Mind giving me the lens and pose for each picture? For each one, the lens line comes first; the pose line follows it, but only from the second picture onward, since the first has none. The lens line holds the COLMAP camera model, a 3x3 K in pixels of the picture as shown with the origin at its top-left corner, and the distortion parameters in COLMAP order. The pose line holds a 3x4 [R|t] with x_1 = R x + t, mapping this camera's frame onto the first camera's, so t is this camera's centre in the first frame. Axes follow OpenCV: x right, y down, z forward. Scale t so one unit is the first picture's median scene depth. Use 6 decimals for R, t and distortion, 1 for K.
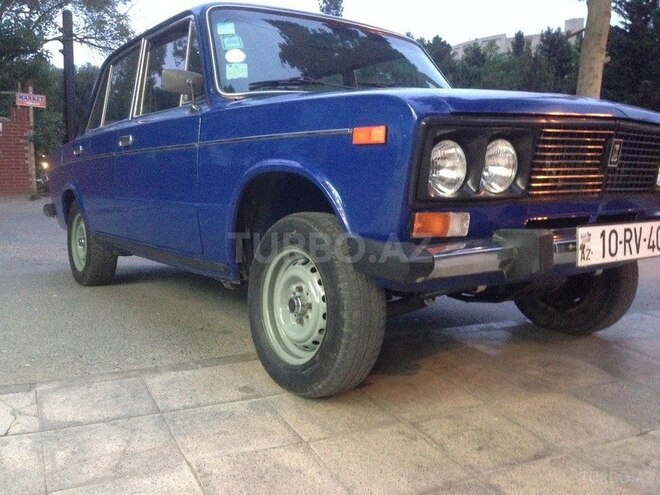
lens RADIAL K [[628.4, 0, 320.2], [0, 628.4, 248.2], [0, 0, 1]] dist [0.027809, -0.026957]
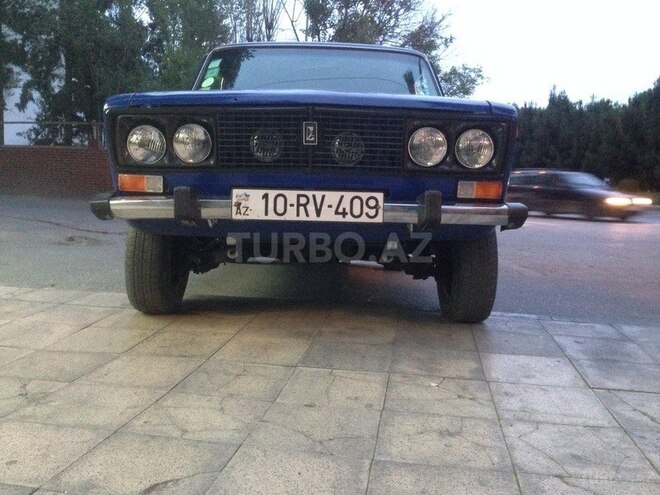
lens RADIAL K [[628.4, 0, 320.2], [0, 628.4, 248.2], [0, 0, 1]] dist [0.027809, -0.026957]
pose [[0.803682, 0.056489, -0.592371, 1.233058], [-0.089825, 0.995594, -0.026926, 0.100233], [0.588240, 0.074849, 0.805215, 0.063258]]
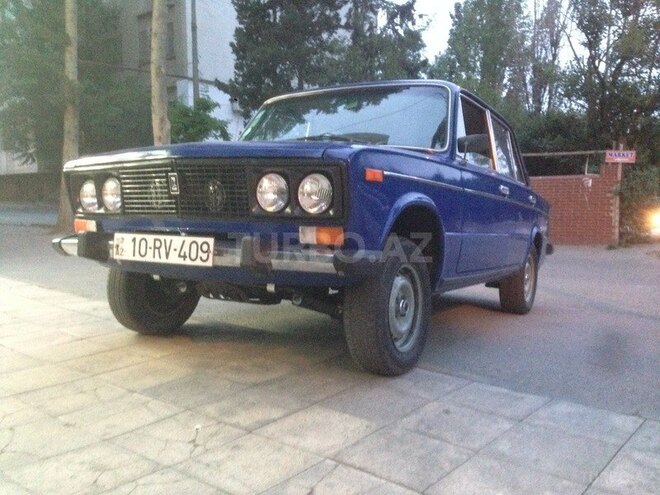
lens RADIAL K [[628.4, 0, 320.2], [0, 628.4, 248.2], [0, 0, 1]] dist [0.027809, -0.026957]
pose [[0.395353, 0.048724, -0.917236, 1.863269], [-0.133337, 0.991059, -0.004826, -0.051039], [0.908800, 0.124210, 0.398314, 0.785410]]
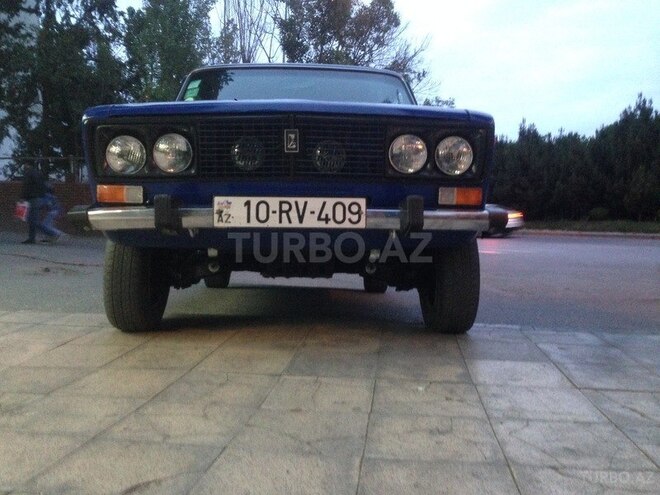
lens RADIAL K [[624.3, 0, 322.2], [0, 624.3, 246.3], [0, 0, 1]] dist [0.031474, -0.018861]
pose [[0.825603, 0.011372, -0.564136, 1.219241], [-0.072043, 0.993739, -0.085400, 0.150744], [0.559633, 0.111149, 0.821253, 0.075901]]
